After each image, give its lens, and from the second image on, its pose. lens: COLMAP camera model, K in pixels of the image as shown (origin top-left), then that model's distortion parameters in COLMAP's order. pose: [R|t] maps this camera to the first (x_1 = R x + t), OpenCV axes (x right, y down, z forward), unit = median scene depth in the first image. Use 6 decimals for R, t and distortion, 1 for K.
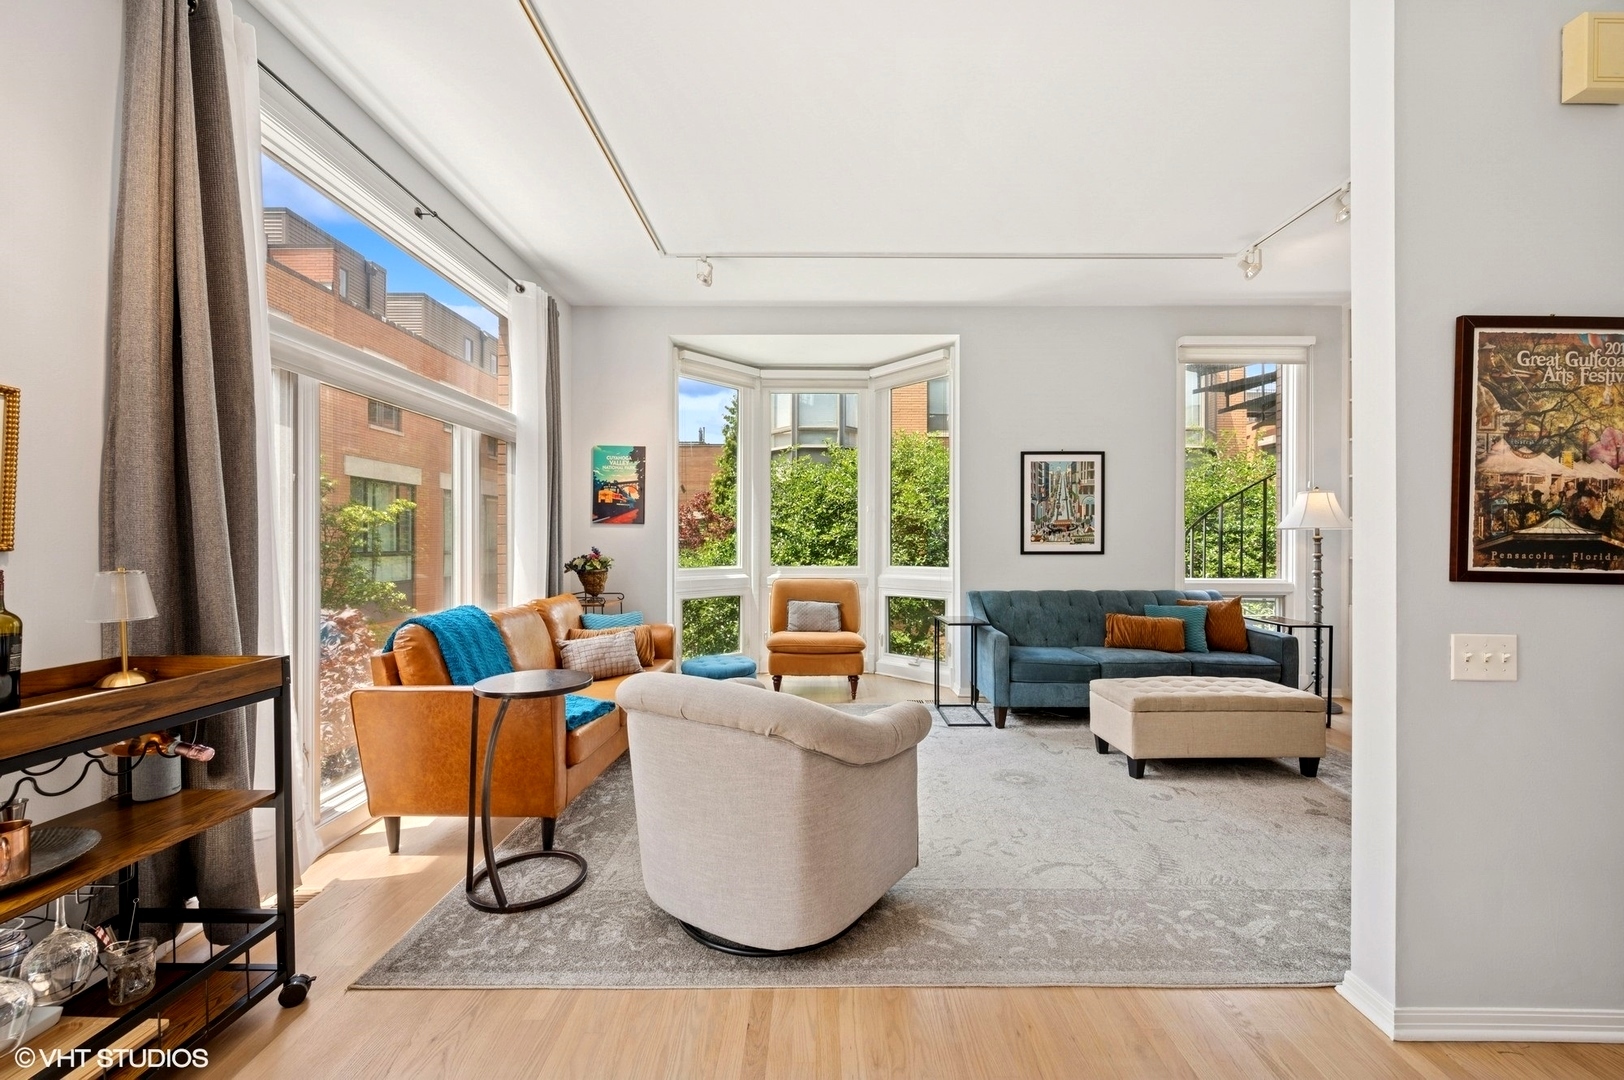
lens RADIAL K [[641.9, 0, 816.3], [0, 641.9, 542.7], [0, 0, 1]] dist [0.000180, -0.000027]
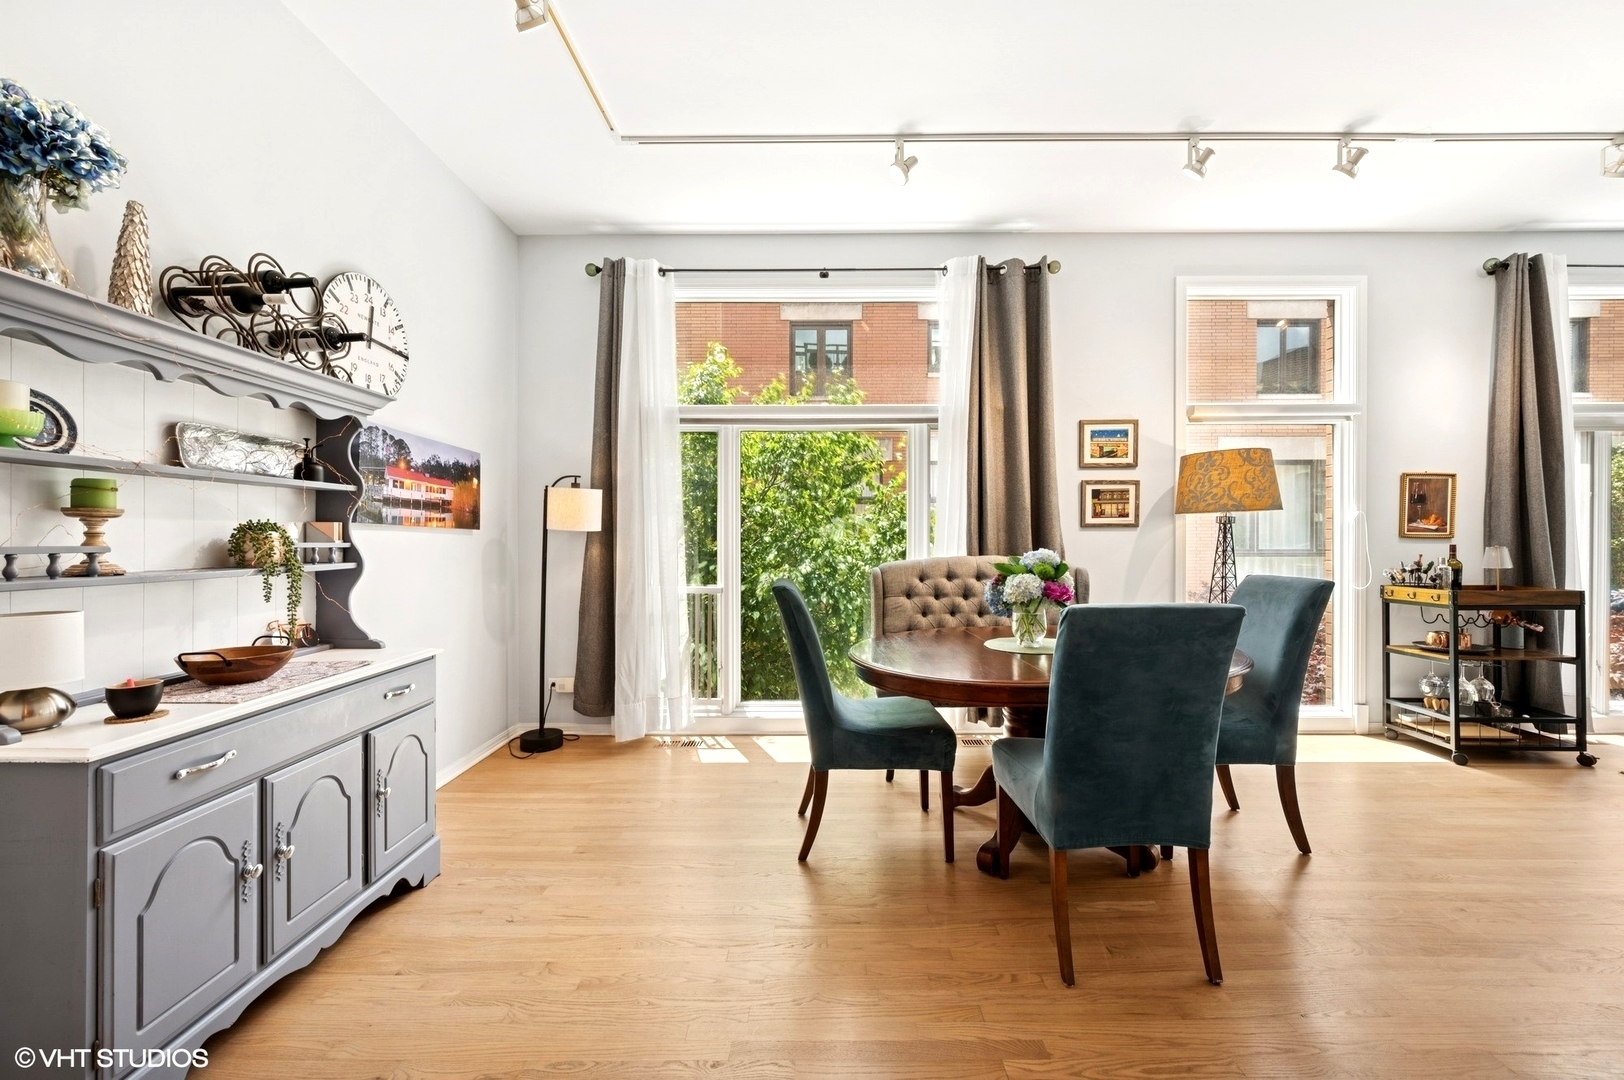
lens RADIAL K [[641.9, 0, 808.7], [0, 641.9, 541.7], [0, 0, 1]] dist [0.000180, -0.000027]
pose [[-0.003594, 0.005181, -0.999980, 0.426498], [-0.001947, 0.999985, 0.005188, 0.006869], [0.999992, 0.001966, -0.003584, -0.506684]]
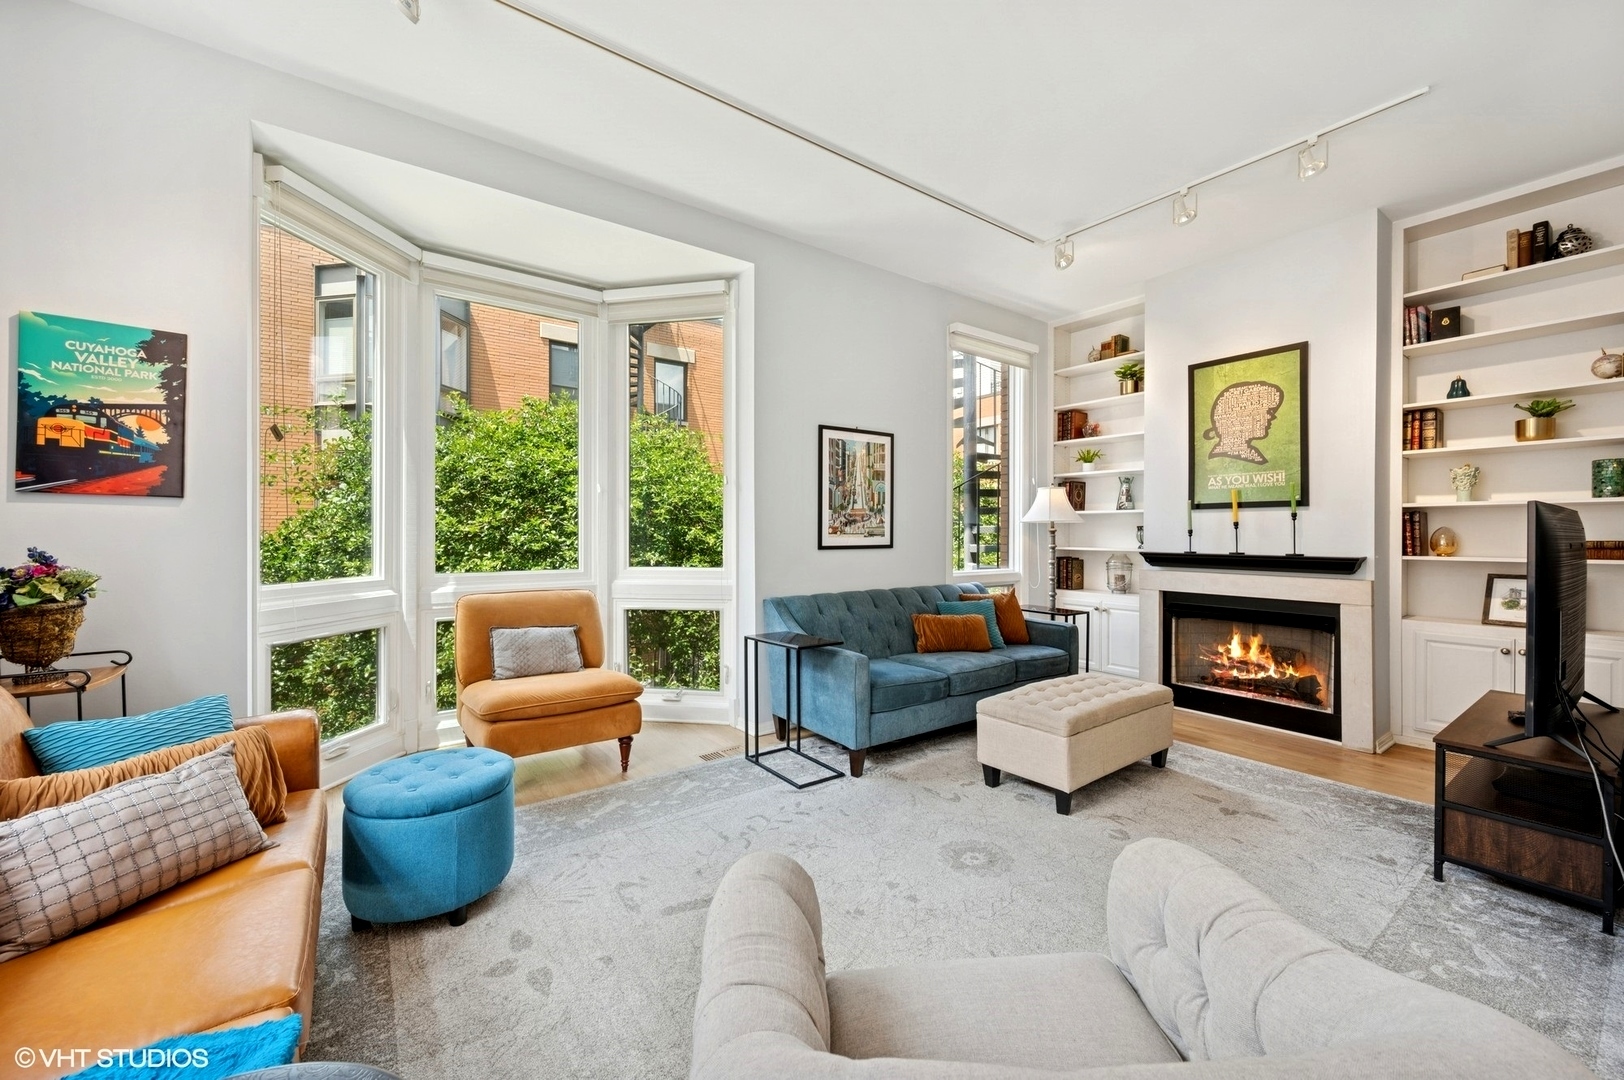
lens RADIAL K [[641.9, 0, 809.6], [0, 641.9, 536.0], [0, 0, 1]] dist [0.000180, -0.000027]
pose [[0.802498, -0.003209, 0.596646, -0.194059], [0.001915, 0.999994, 0.002803, -0.001561], [-0.596652, -0.001107, 0.802499, 0.369855]]
